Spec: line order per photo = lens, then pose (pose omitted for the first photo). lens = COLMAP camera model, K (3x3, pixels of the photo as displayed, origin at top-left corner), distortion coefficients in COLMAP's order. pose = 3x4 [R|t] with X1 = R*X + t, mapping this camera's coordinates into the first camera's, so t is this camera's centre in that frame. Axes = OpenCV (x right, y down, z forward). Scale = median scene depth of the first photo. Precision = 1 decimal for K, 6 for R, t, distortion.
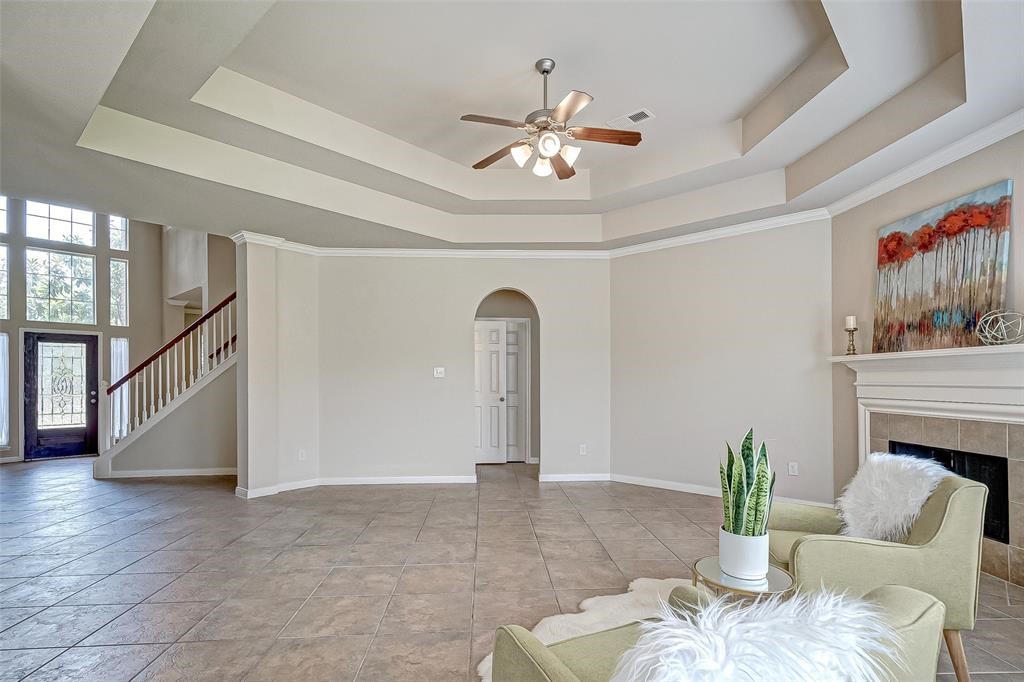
lens RADIAL K [[515.7, 0, 514.3], [0, 515.7, 377.5], [0, 0, 1]] dist [0.028979, -0.014046]
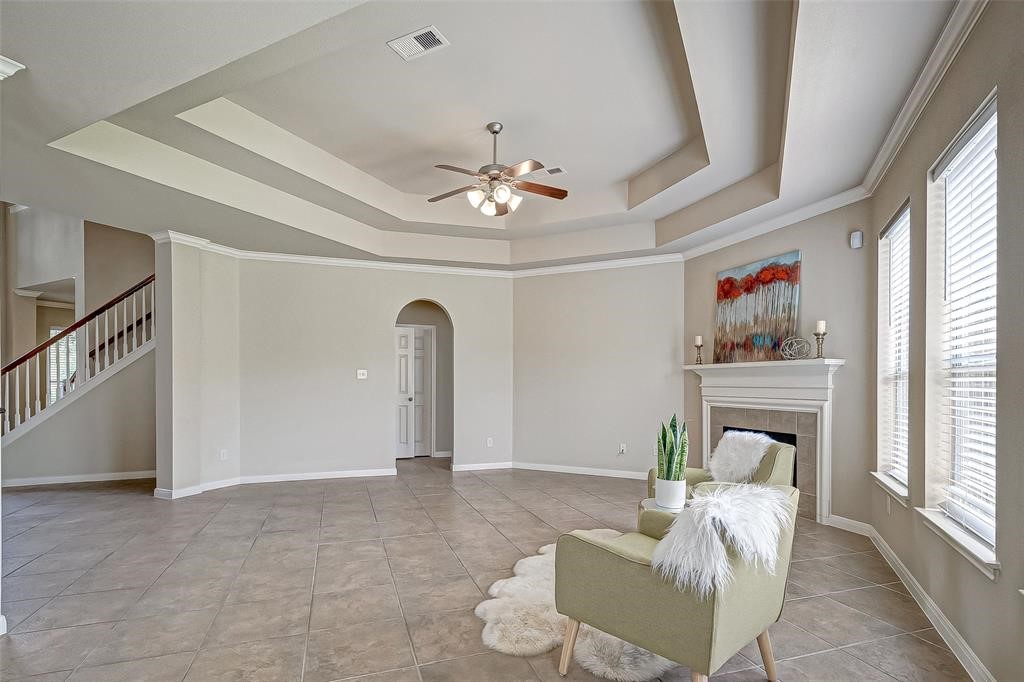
lens RADIAL K [[499.1, 0, 511.6], [0, 499.1, 384.0], [0, 0, 1]] dist [0.029335, -0.000172]
pose [[0.963830, 0.003247, 0.266500, -0.192228], [-0.005614, 0.999951, 0.008118, 0.000126], [-0.266460, -0.009321, 0.963801, -0.147005]]
